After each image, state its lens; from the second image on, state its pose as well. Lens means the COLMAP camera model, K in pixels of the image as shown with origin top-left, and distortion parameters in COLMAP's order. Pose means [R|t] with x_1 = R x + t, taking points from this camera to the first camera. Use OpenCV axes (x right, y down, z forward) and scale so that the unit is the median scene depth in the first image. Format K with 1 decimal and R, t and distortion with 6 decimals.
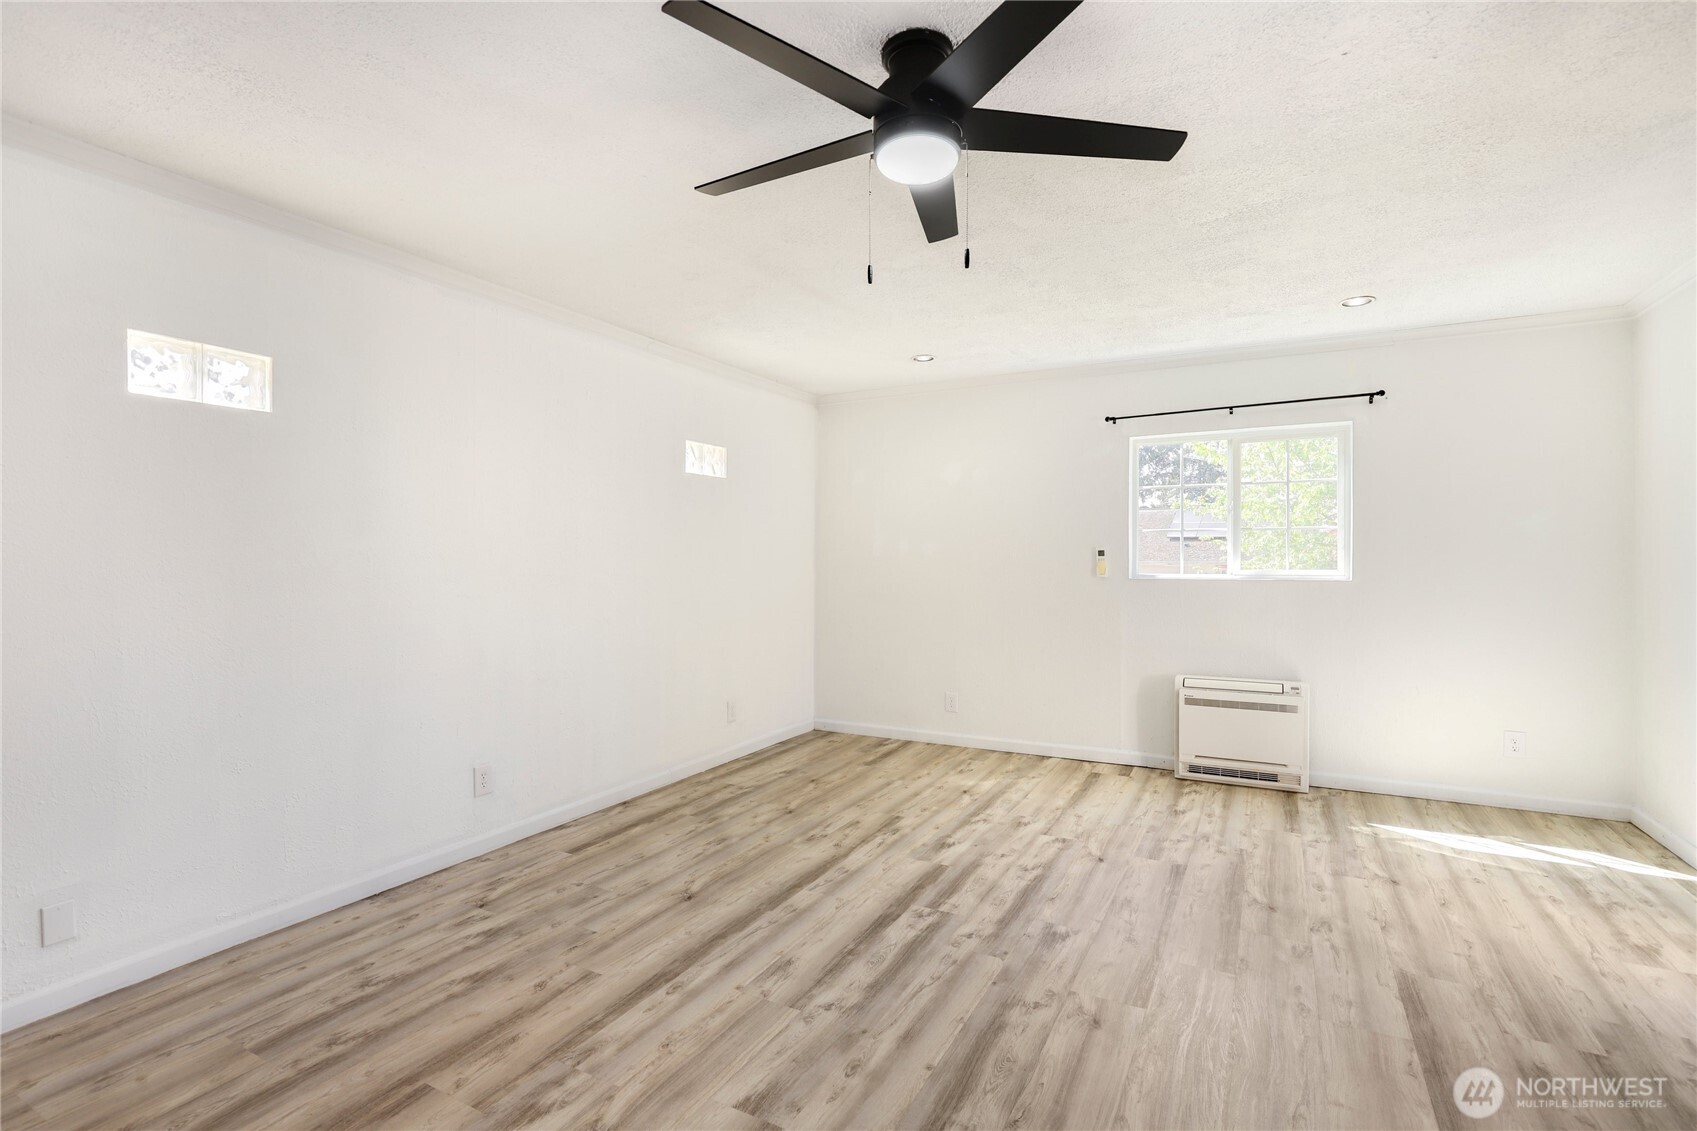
lens RADIAL K [[782.0, 0, 863.2], [0, 782.0, 571.7], [0, 0, 1]] dist [-0.024889, 0.006869]
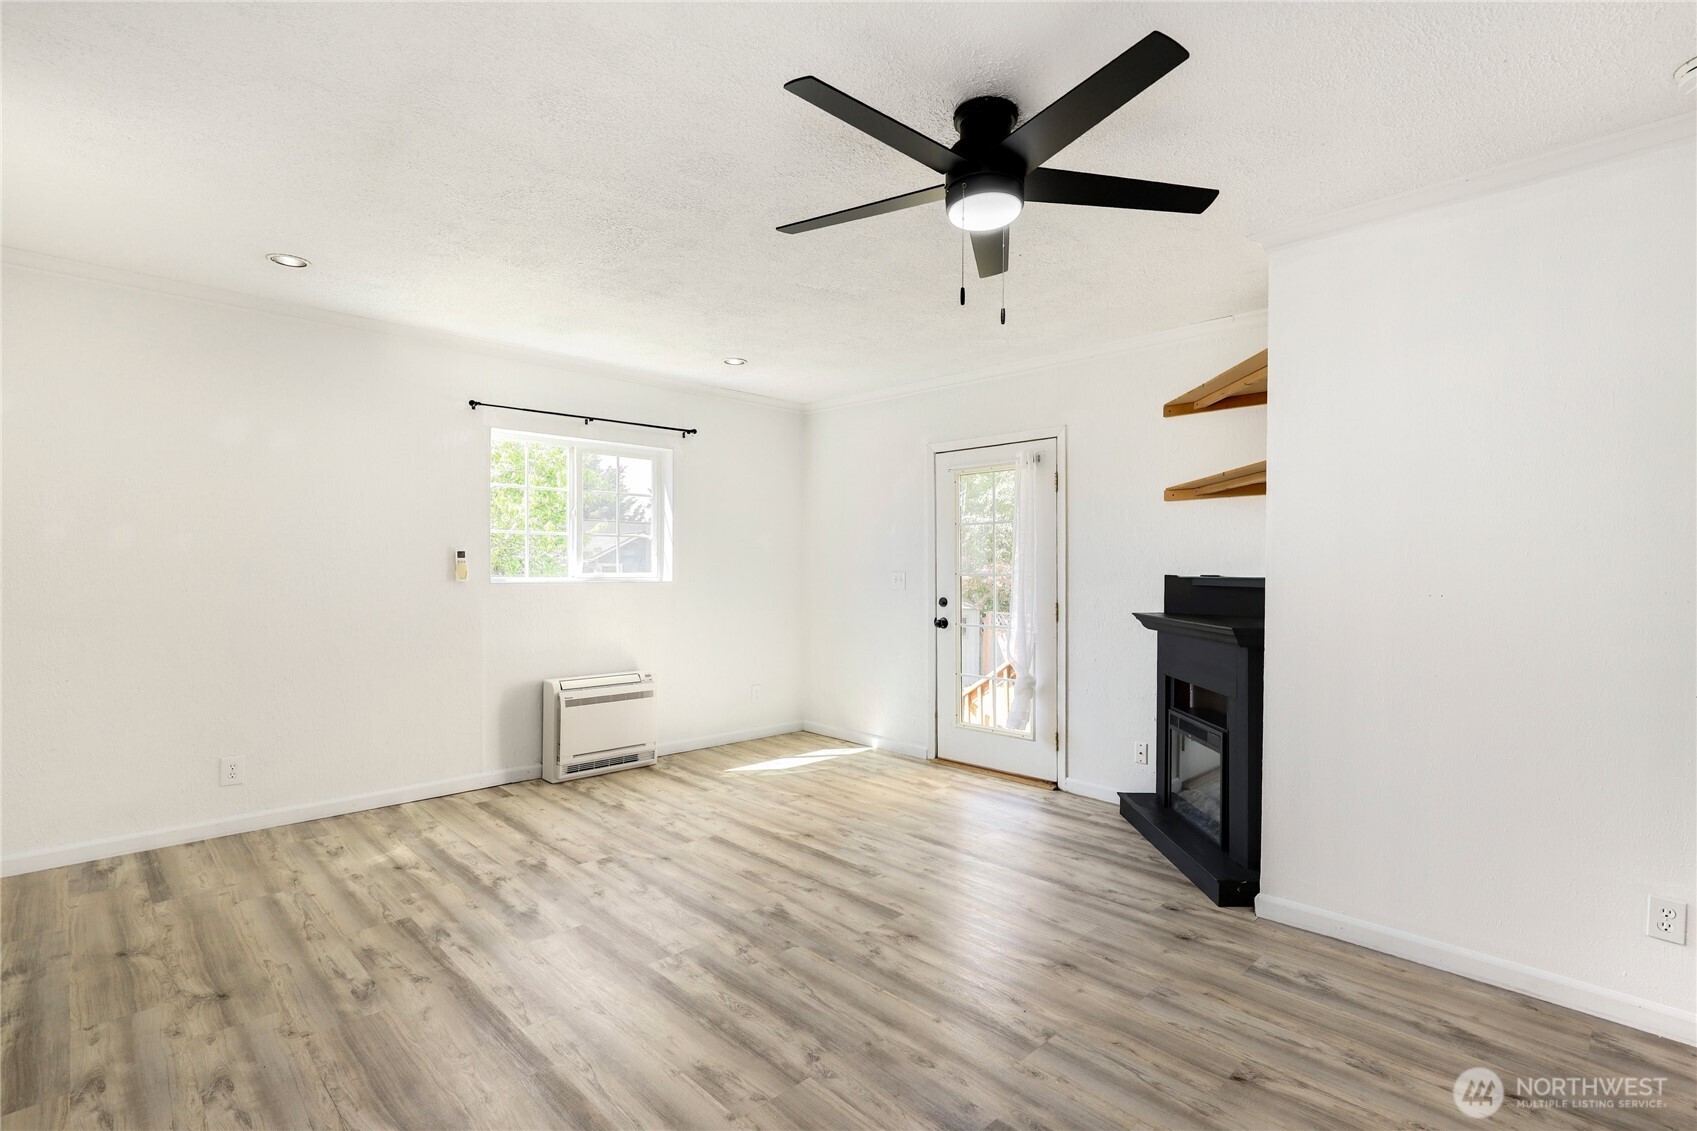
lens RADIAL K [[782.0, 0, 872.2], [0, 782.0, 596.6], [0, 0, 1]] dist [-0.024889, 0.006869]
pose [[0.296067, -0.034379, 0.954548, -0.548404], [0.005317, 0.999396, 0.034345, -0.006966], [-0.955153, -0.005093, 0.296070, 0.418151]]
